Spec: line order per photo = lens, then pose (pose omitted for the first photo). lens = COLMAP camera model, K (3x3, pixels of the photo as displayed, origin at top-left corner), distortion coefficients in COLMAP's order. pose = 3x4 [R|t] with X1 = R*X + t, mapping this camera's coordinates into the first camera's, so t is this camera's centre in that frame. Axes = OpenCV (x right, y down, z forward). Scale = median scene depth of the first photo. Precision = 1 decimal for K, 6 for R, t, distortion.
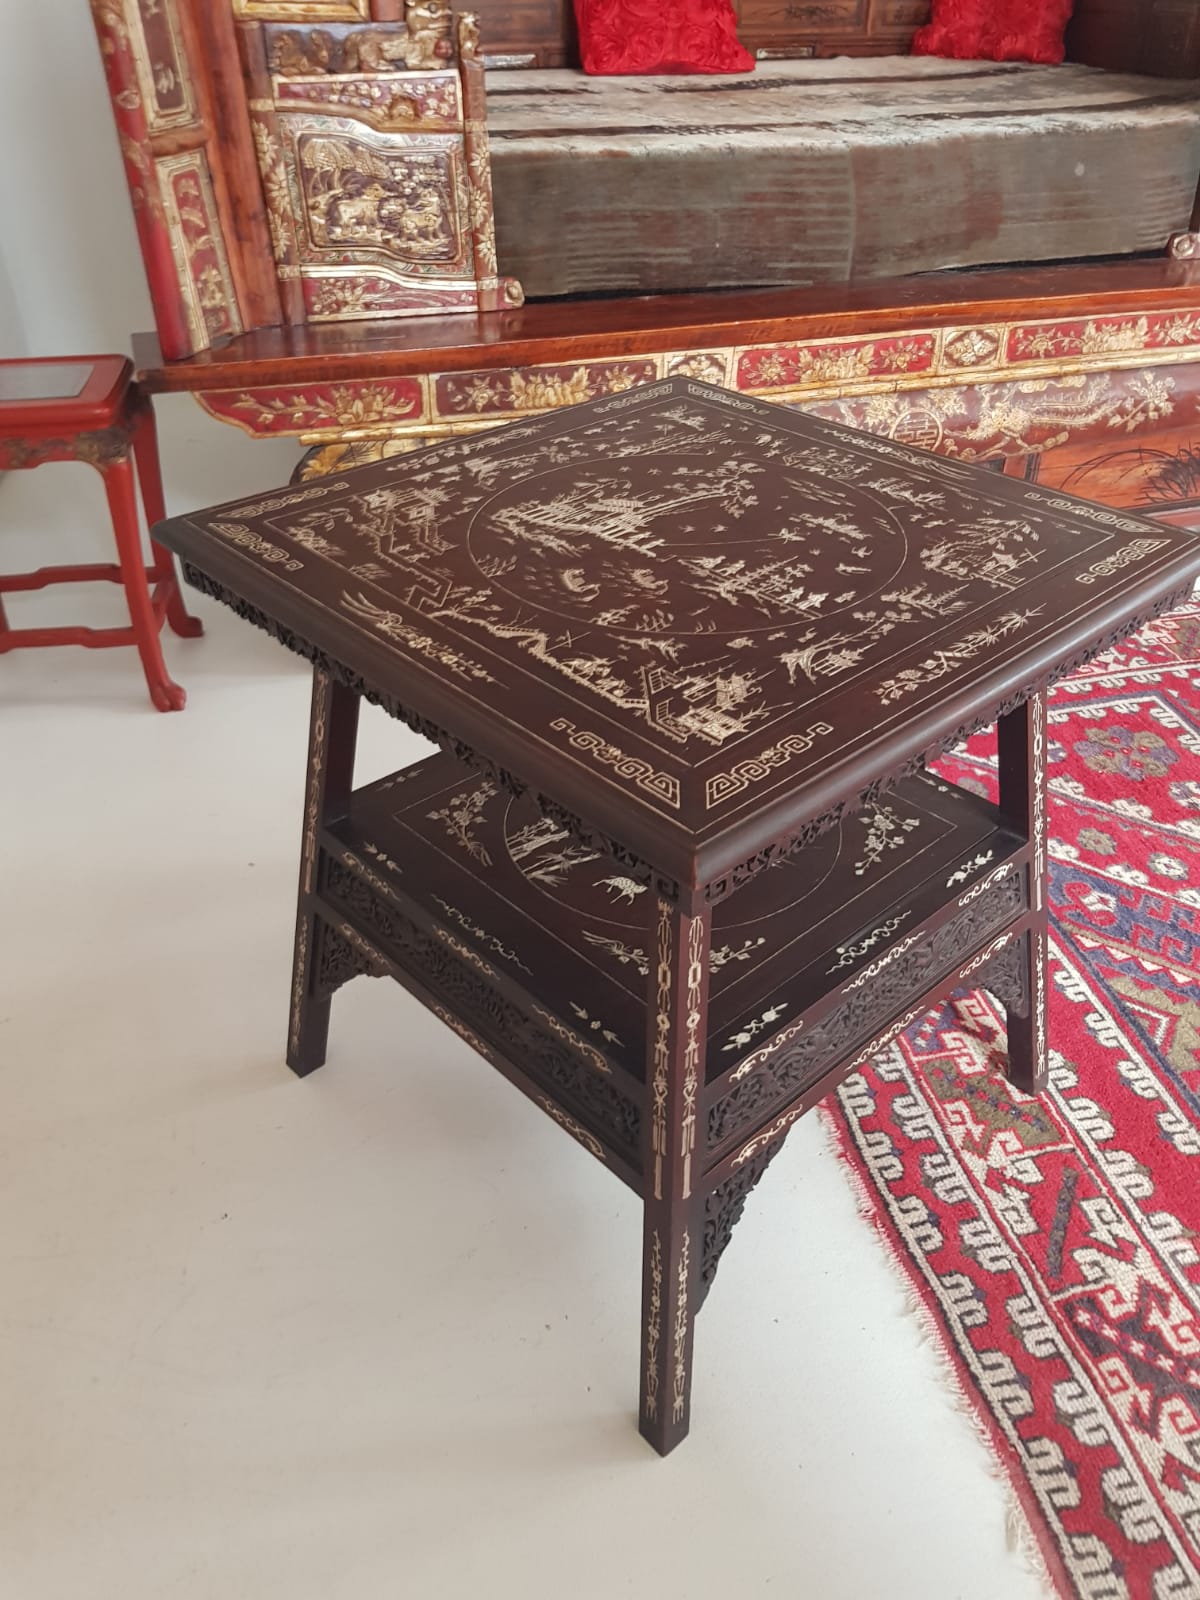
lens RADIAL K [[1251.1, 0, 606.0], [0, 1251.1, 803.4], [0, 0, 1]] dist [0.085130, -0.155341]
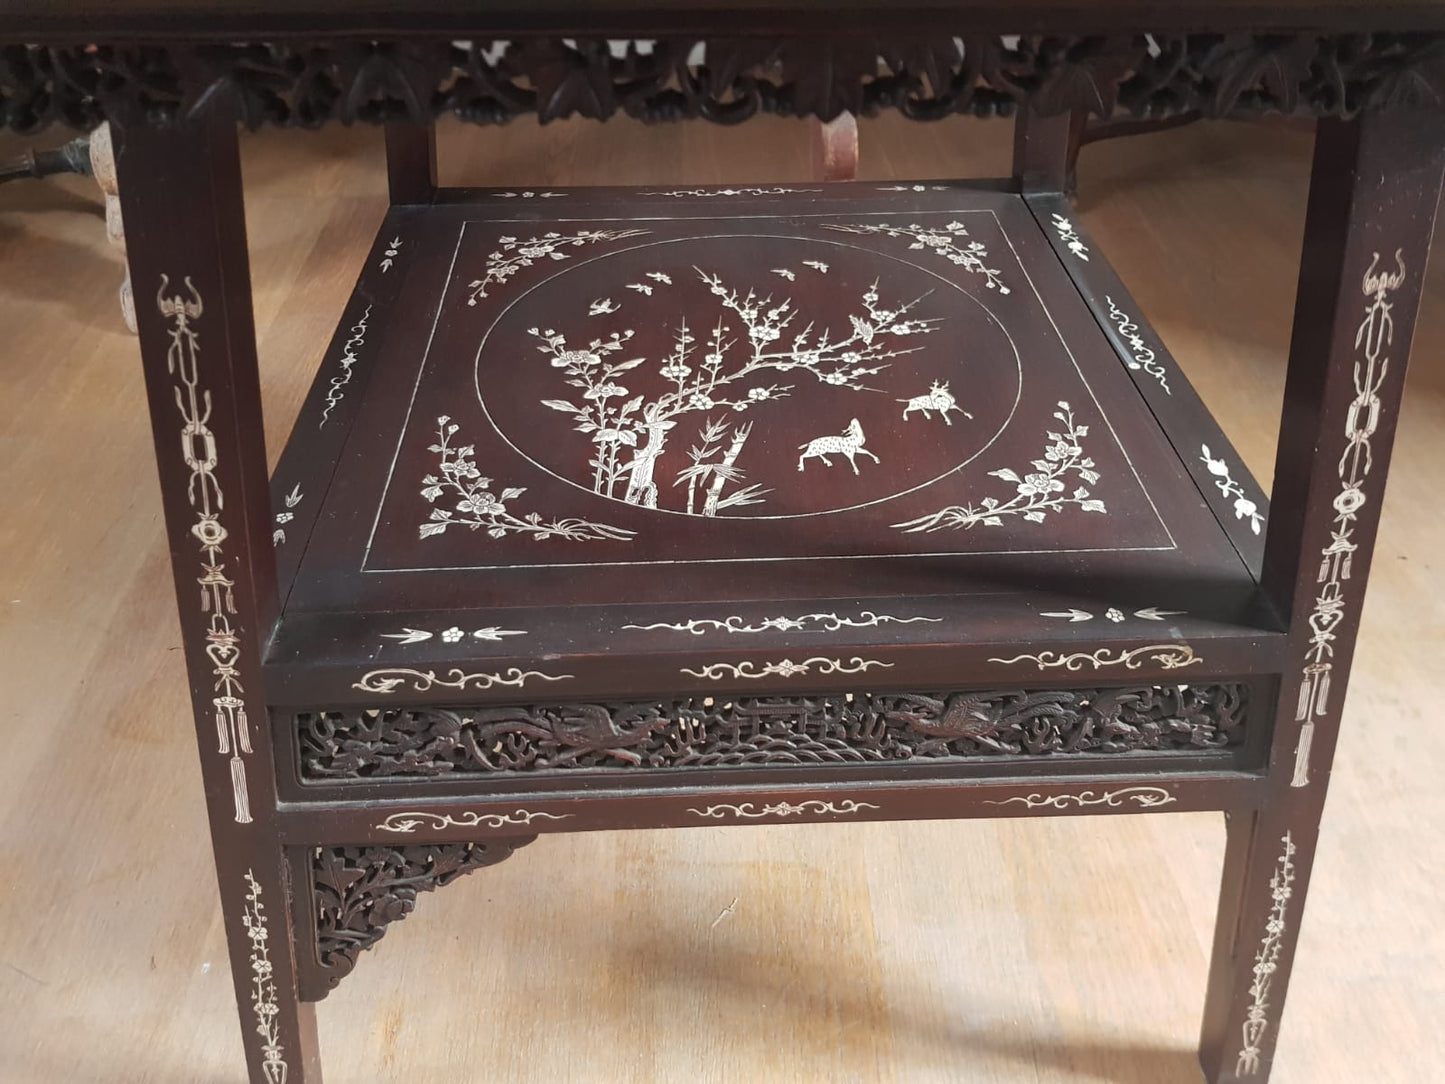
lens RADIAL K [[1129.9, 0, 724.6], [0, 1129.9, 556.9], [0, 0, 1]] dist [0.085130, -0.155341]
pose [[0.648983, -0.494554, 0.578132, -0.380849], [0.442750, 0.863473, 0.241634, -0.045184], [-0.618703, 0.099151, 0.779343, 0.660125]]
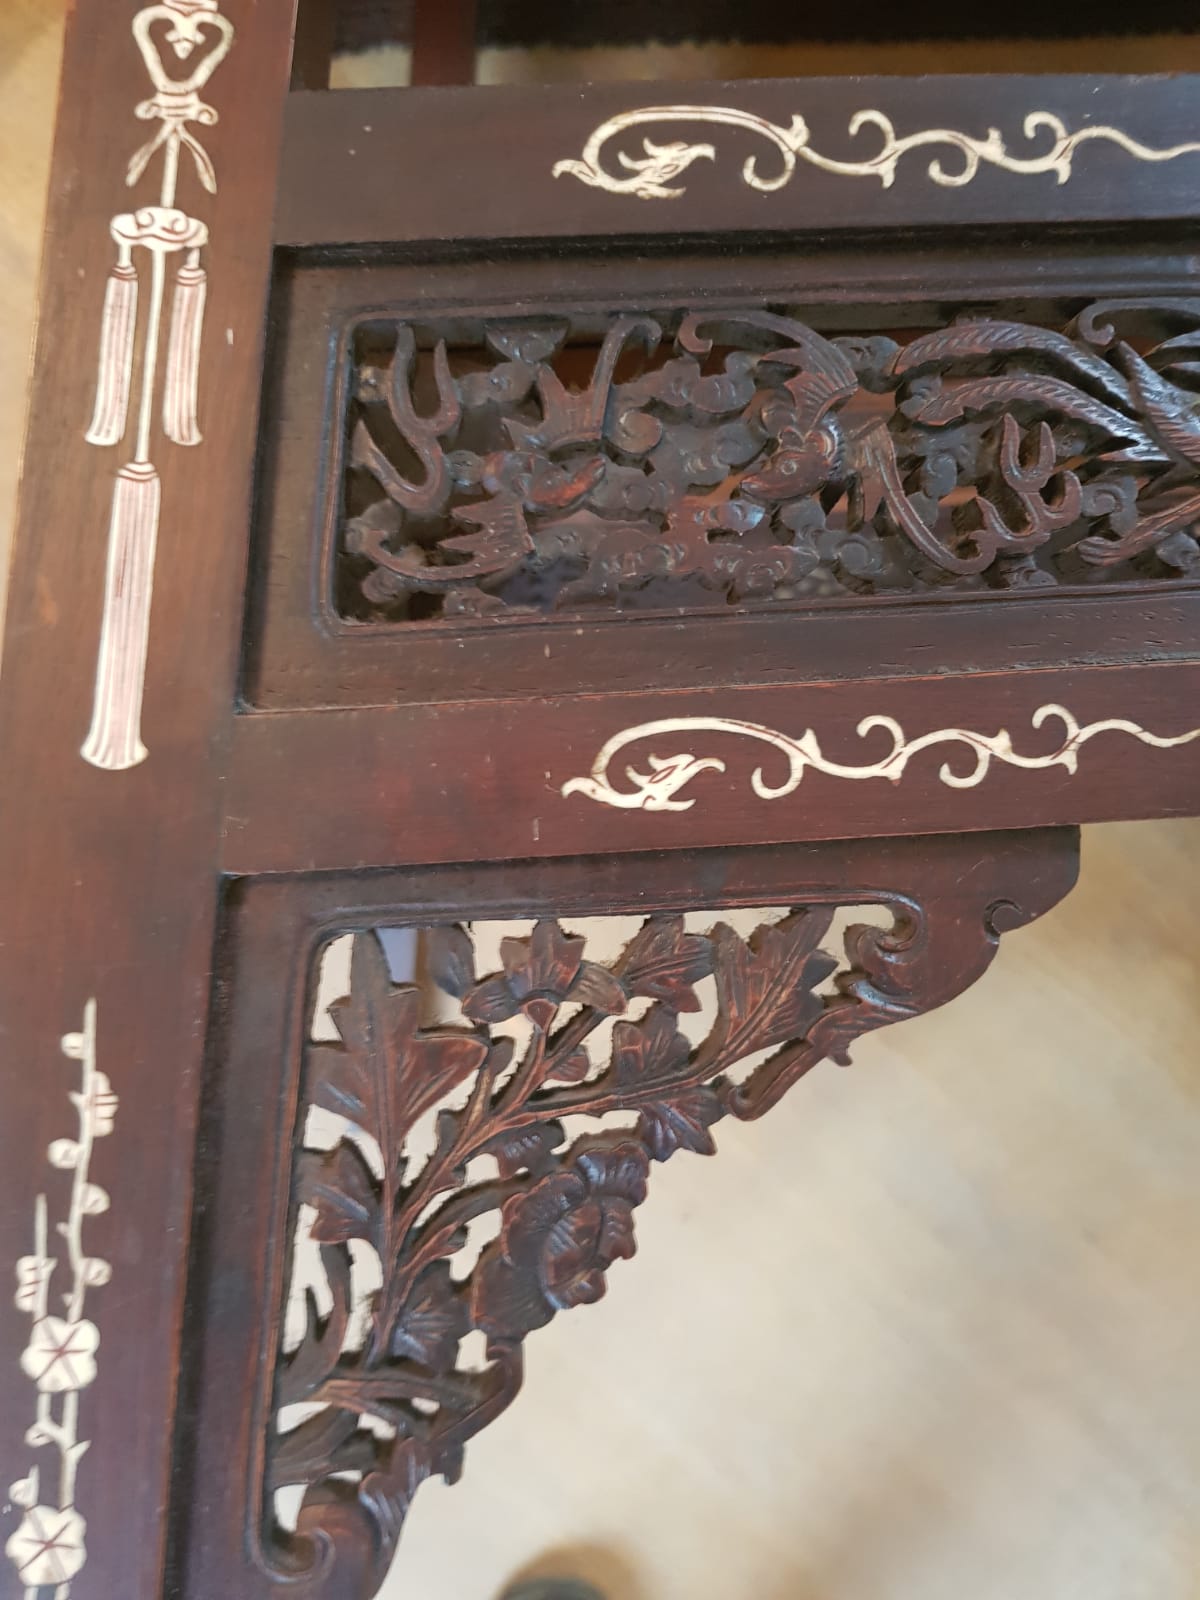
lens RADIAL K [[1251.1, 0, 590.2], [0, 1251.1, 803.2], [0, 0, 1]] dist [0.085130, -0.155341]
pose [[0.637694, -0.125253, 0.760038, -0.368733], [0.489923, 0.827350, -0.274714, 0.161553], [-0.594408, 0.547544, 0.588960, 1.068573]]
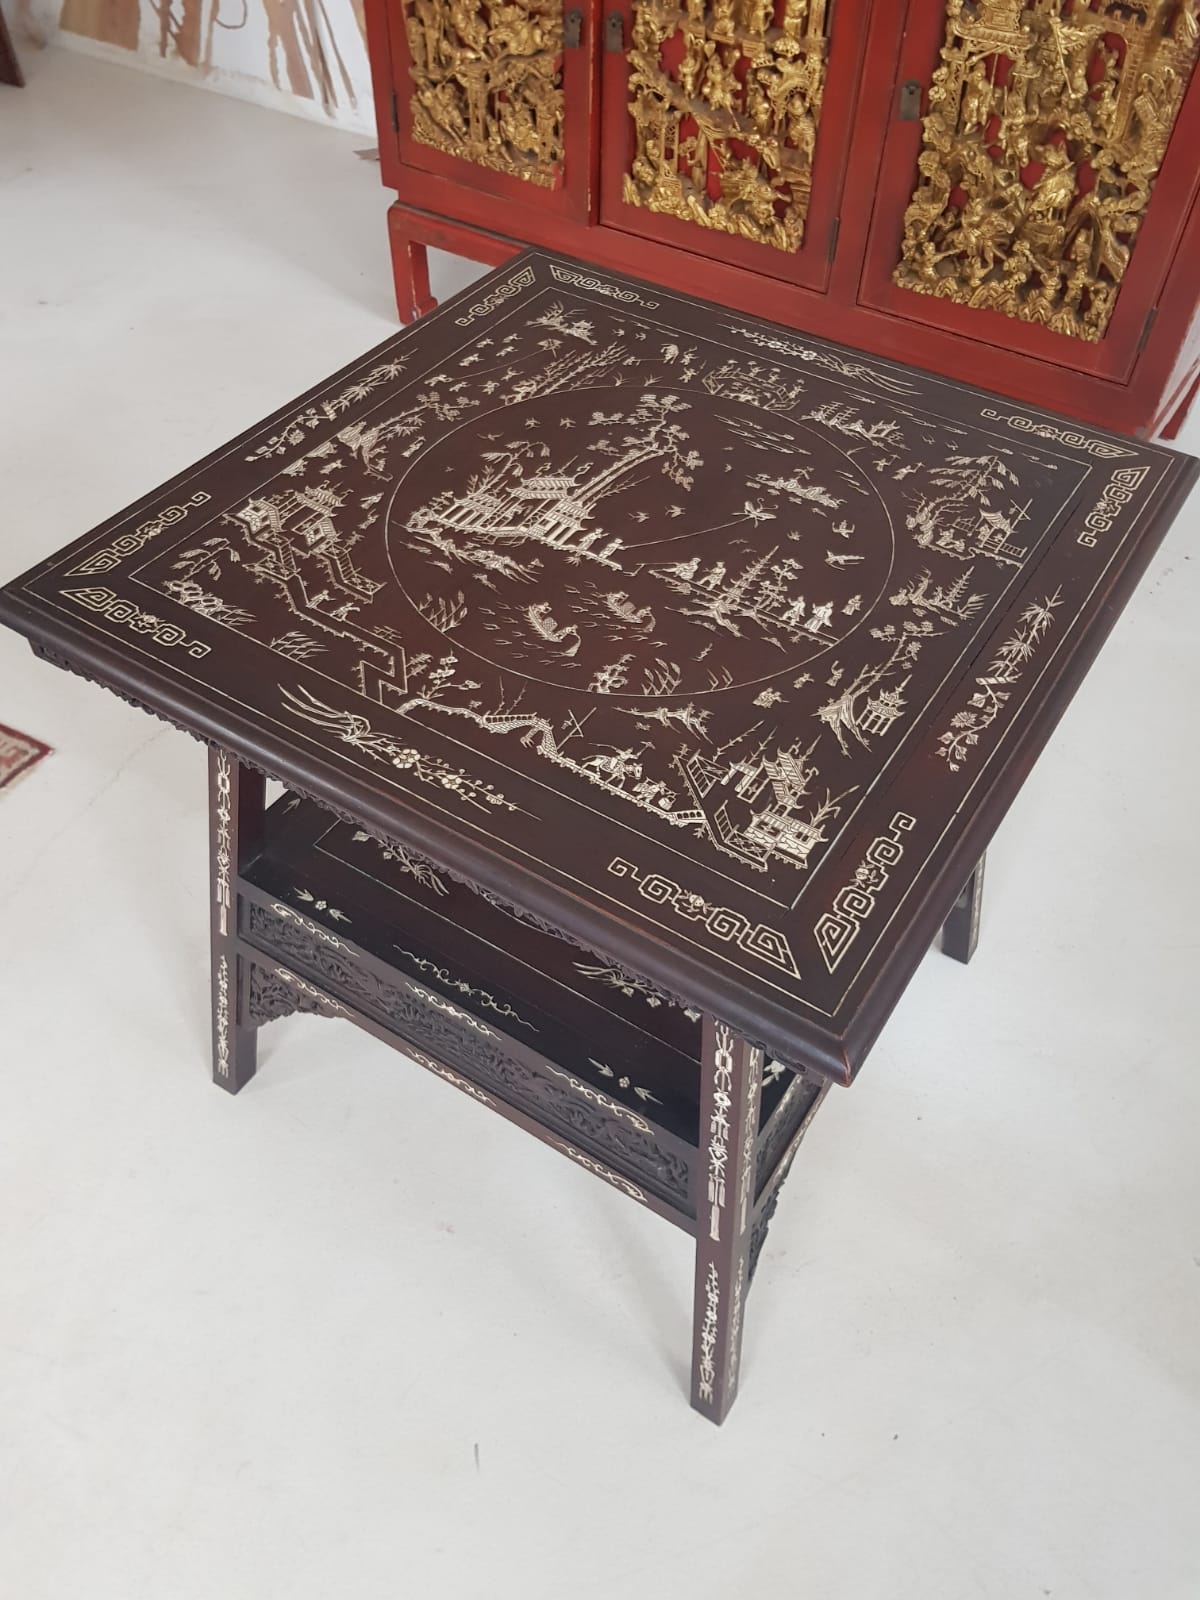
lens RADIAL K [[1251.1, 0, 594.8], [0, 1251.1, 794.8], [0, 0, 1]] dist [0.085130, -0.155341]
pose [[0.969669, -0.171970, 0.173691, -0.145612], [0.128987, 0.963643, 0.233999, -0.236622], [-0.207617, -0.204497, 0.956596, 0.141244]]
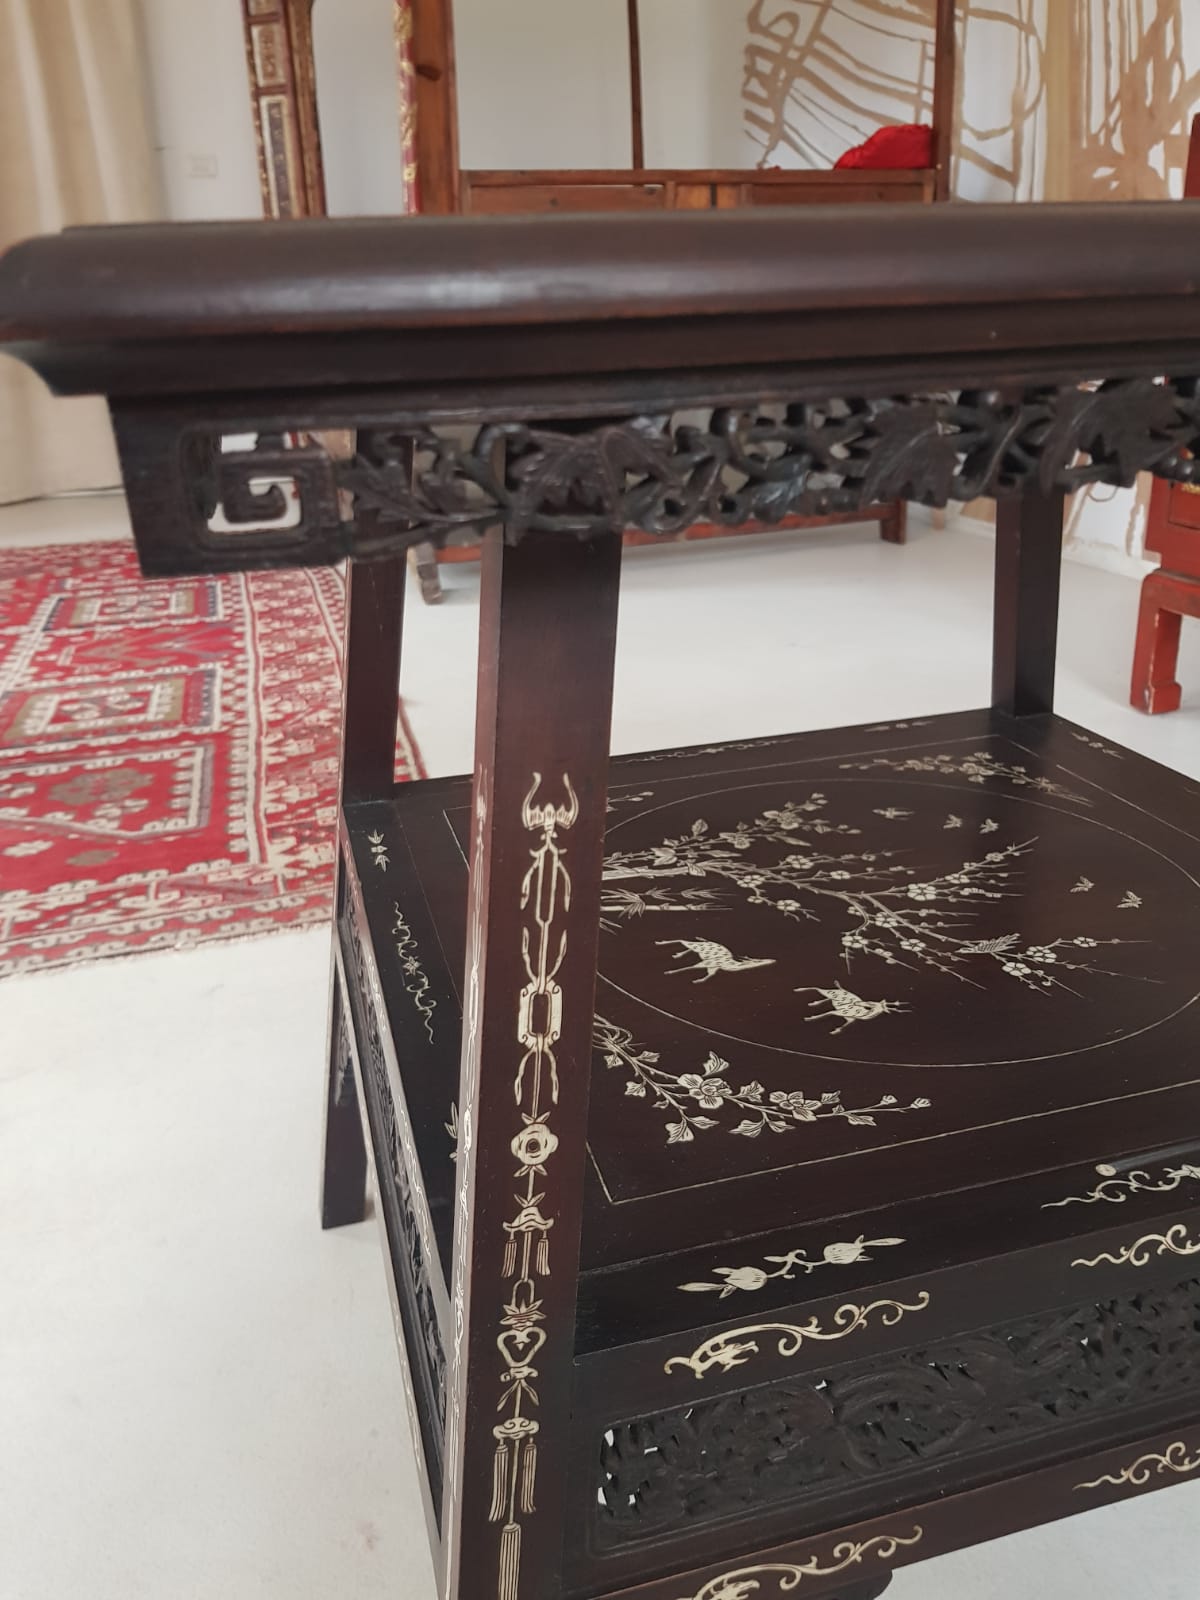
lens RADIAL K [[1251.1, 0, 595.3], [0, 1251.1, 782.5], [0, 0, 1]] dist [0.085130, -0.155341]
pose [[0.884010, 0.129428, -0.449194, 0.209184], [-0.238194, 0.951522, -0.194599, 0.117458], [0.402232, 0.279023, 0.871984, 0.544602]]
